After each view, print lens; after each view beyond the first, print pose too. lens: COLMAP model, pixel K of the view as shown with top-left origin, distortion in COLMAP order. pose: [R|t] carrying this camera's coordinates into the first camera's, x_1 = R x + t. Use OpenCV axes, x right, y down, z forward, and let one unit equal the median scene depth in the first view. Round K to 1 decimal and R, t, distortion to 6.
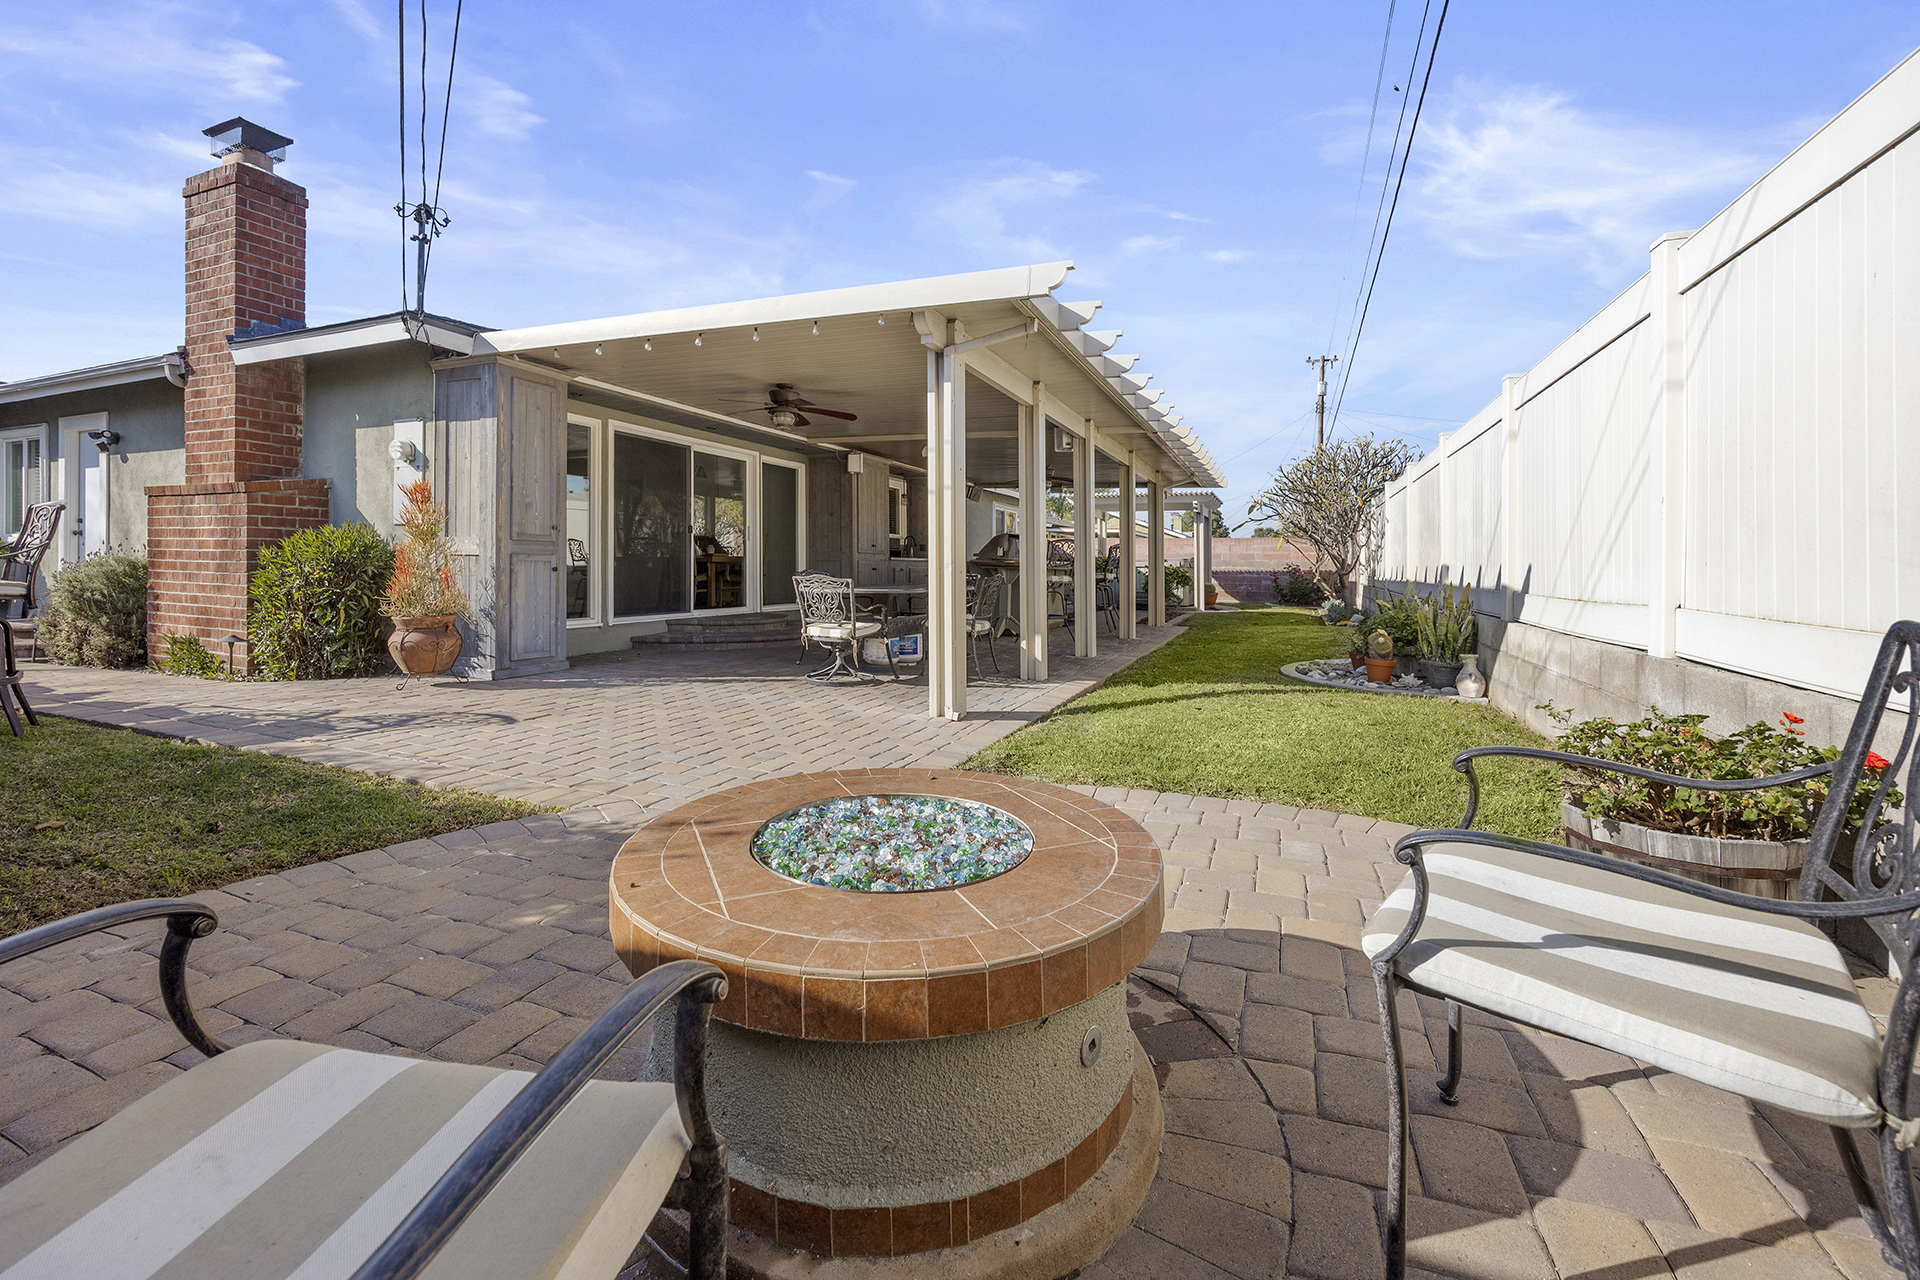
lens RADIAL K [[741.1, 0, 961.8], [0, 741.1, 630.9], [0, 0, 1]] dist [-0.001888, -0.000305]
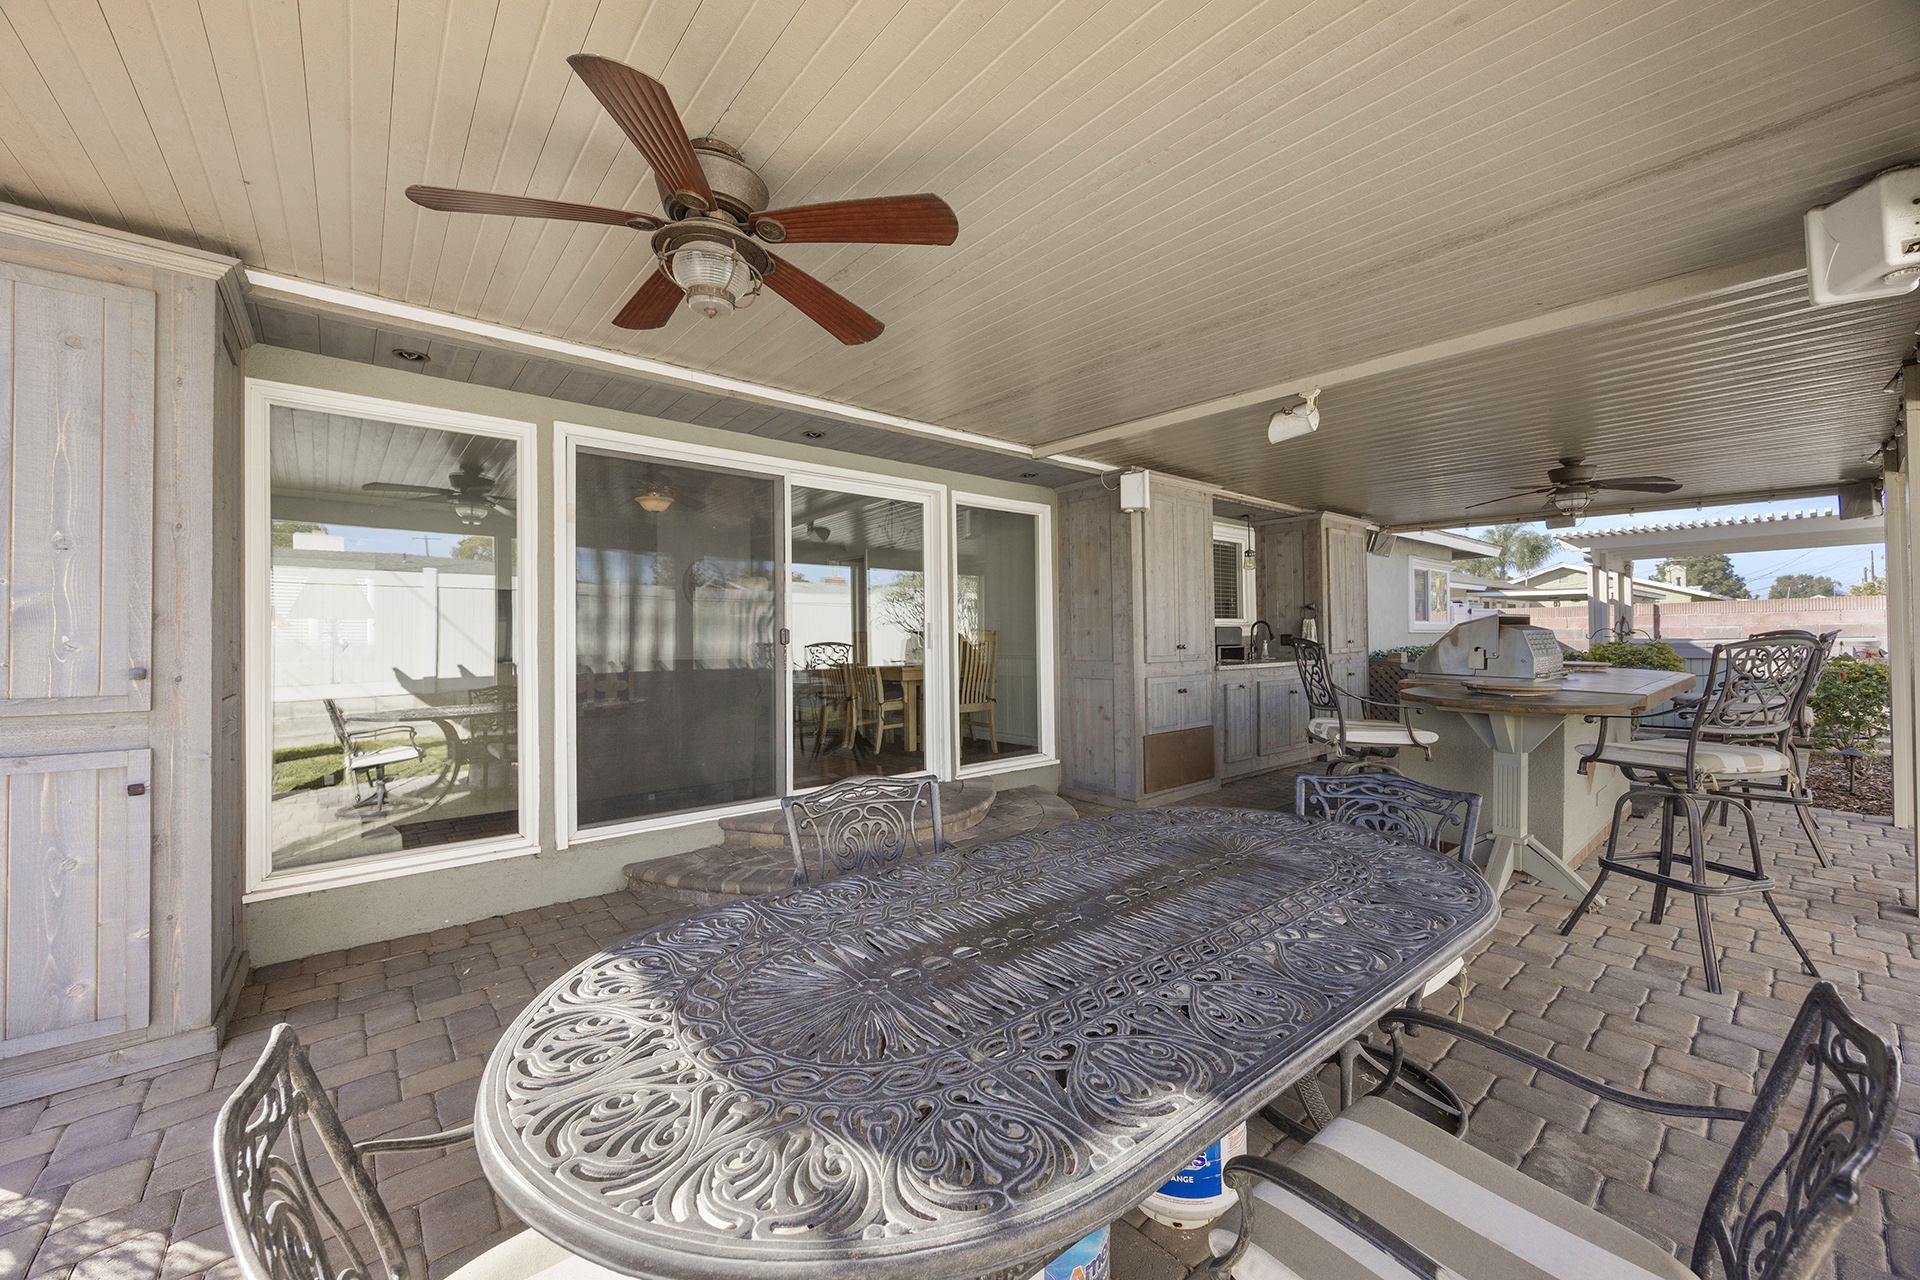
lens RADIAL K [[741.1, 0, 961.8], [0, 741.1, 630.9], [0, 0, 1]] dist [-0.001888, -0.000305]
pose [[0.889976, -0.024671, -0.455340, -0.018714], [-0.021526, 0.995149, -0.095992, -0.077837], [0.455499, 0.095233, 0.885128, 0.500318]]
